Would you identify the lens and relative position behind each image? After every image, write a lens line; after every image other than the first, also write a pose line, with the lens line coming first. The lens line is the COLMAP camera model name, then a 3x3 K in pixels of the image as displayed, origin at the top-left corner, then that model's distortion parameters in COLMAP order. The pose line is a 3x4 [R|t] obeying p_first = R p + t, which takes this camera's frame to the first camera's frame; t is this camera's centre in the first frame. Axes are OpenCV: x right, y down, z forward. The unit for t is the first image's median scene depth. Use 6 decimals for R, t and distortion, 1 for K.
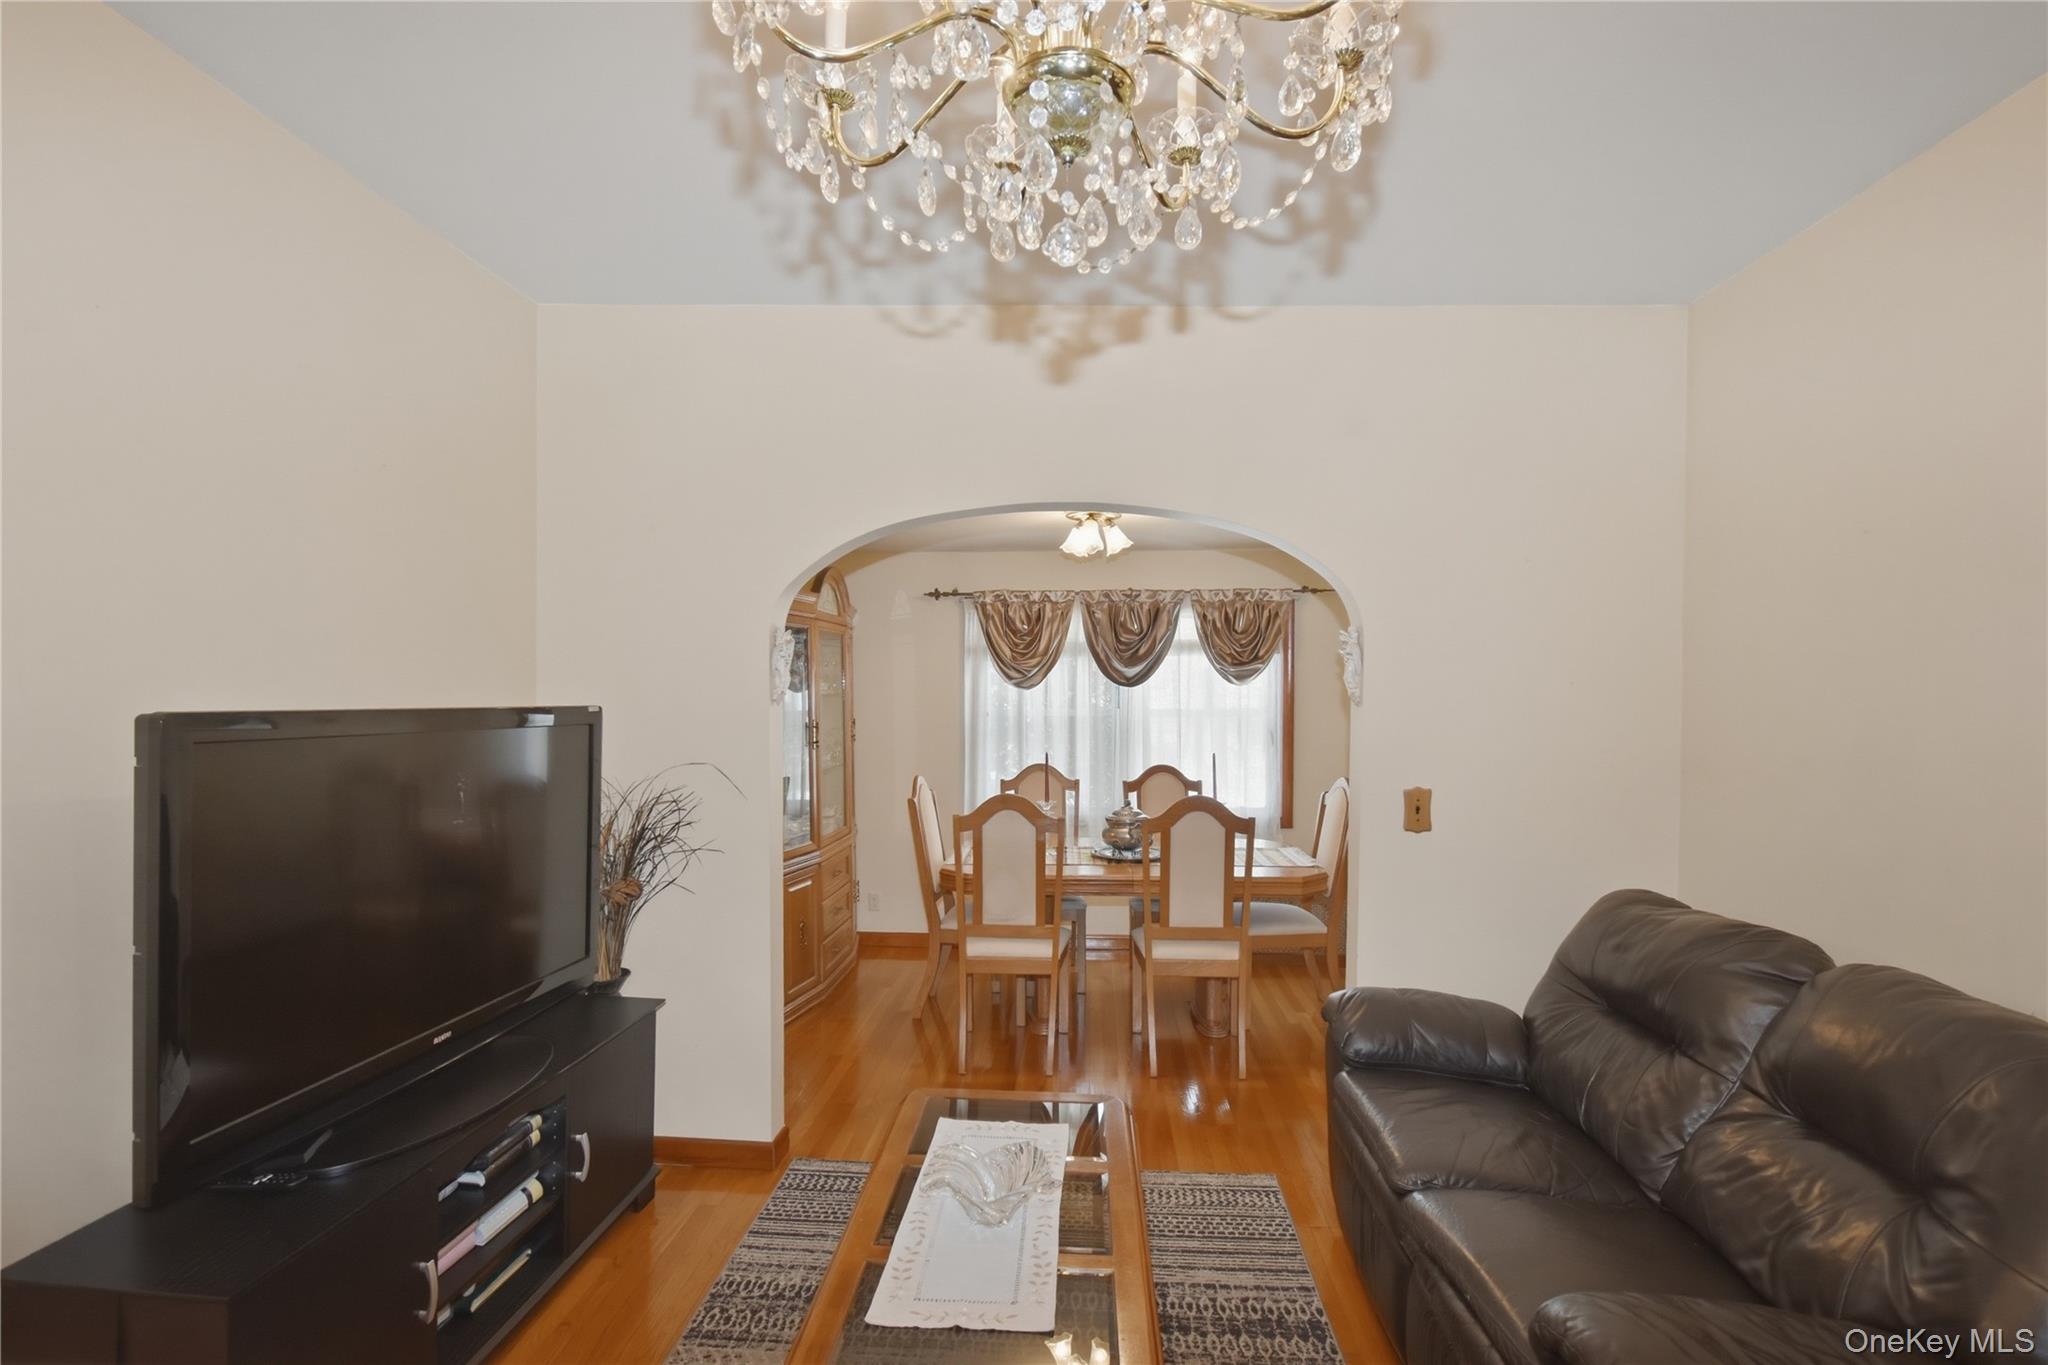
lens RADIAL K [[980.9, 0, 1031.7], [0, 980.9, 698.3], [0, 0, 1]] dist [0.001412, 0.000156]
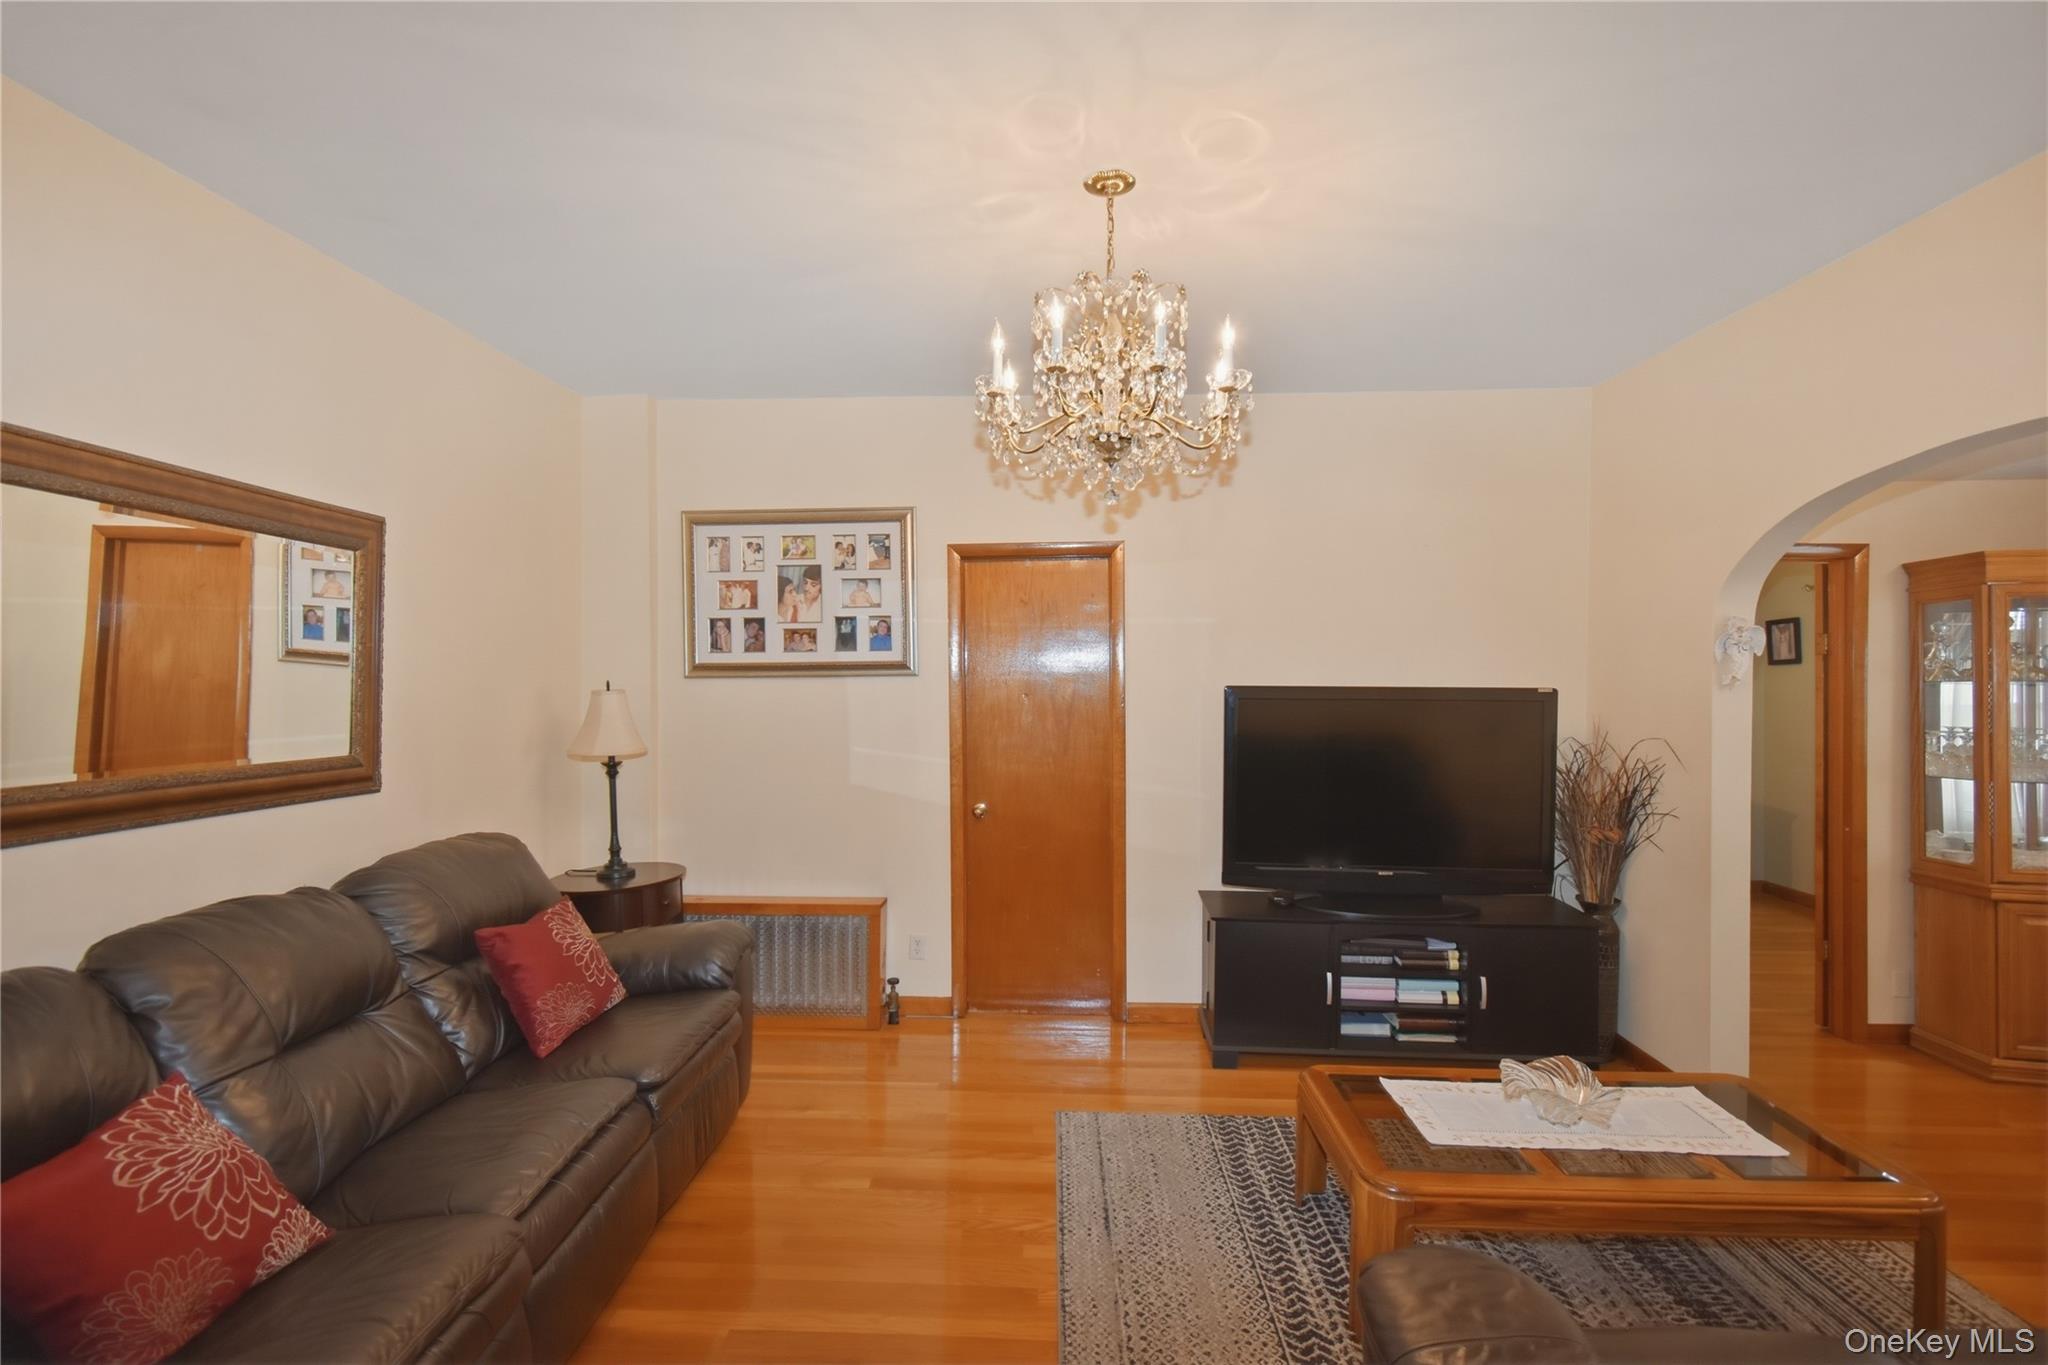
lens RADIAL K [[902.3, 0, 1028.5], [0, 902.3, 678.8], [0, 0, 1]] dist [-0.002641, -0.000629]
pose [[0.019538, -0.003902, -0.999802, 0.391576], [-0.007589, 0.999963, -0.004051, 0.002300], [0.999780, 0.007667, 0.019507, 0.125267]]
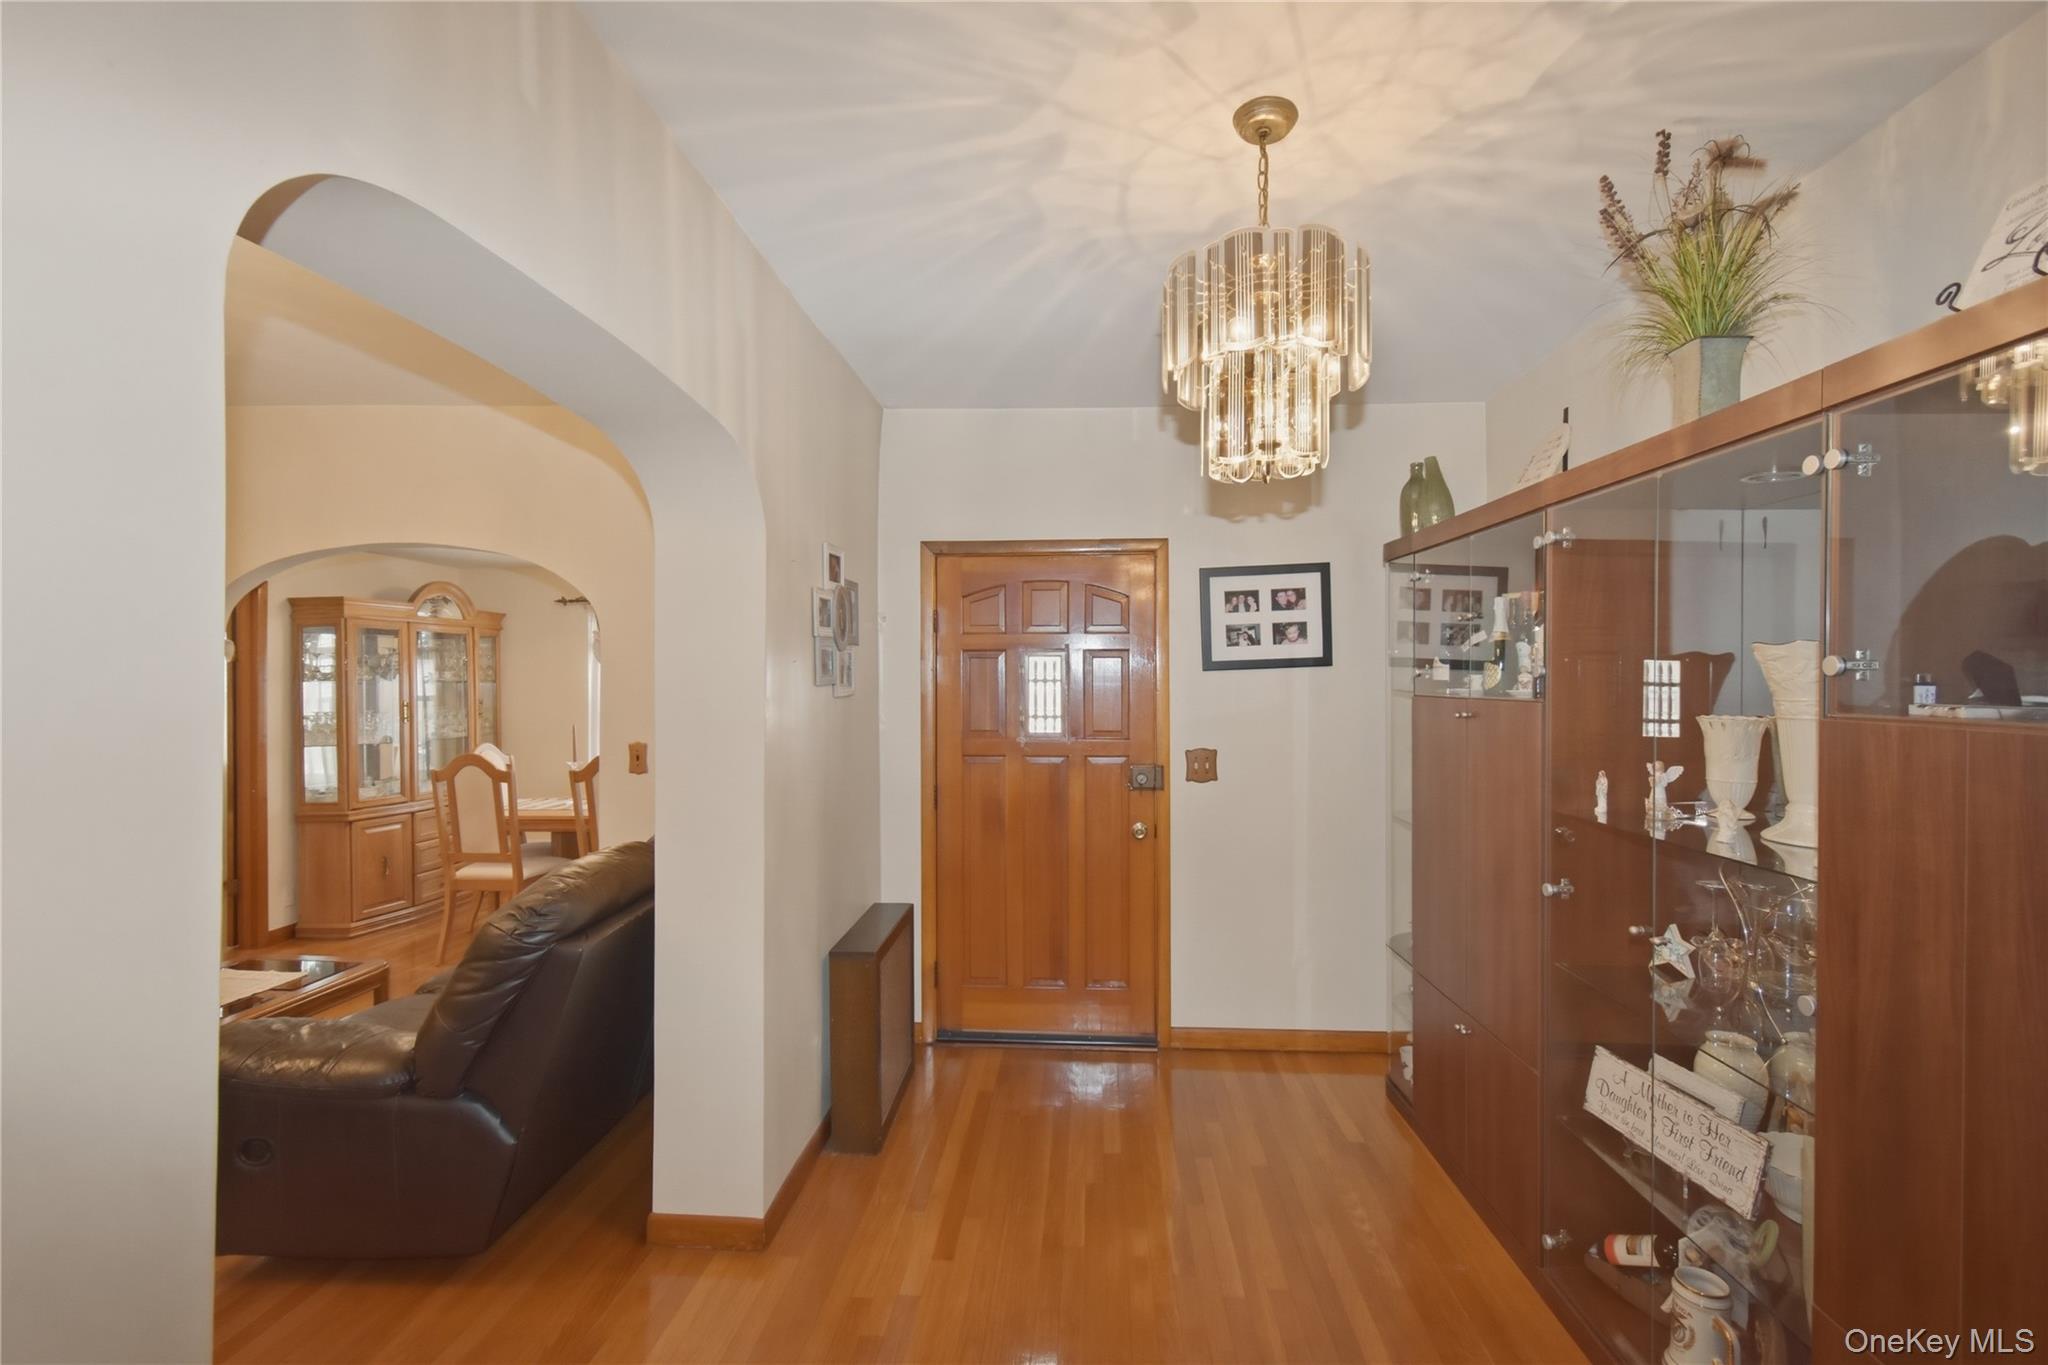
lens RADIAL K [[902.3, 0, 1028.5], [0, 902.3, 678.8], [0, 0, 1]] dist [-0.002641, -0.000629]
pose [[0.999968, -0.006377, 0.004914, 0.506522], [0.006421, 0.999939, -0.008942, 0.007555], [-0.004857, 0.008973, 0.999948, -0.162463]]
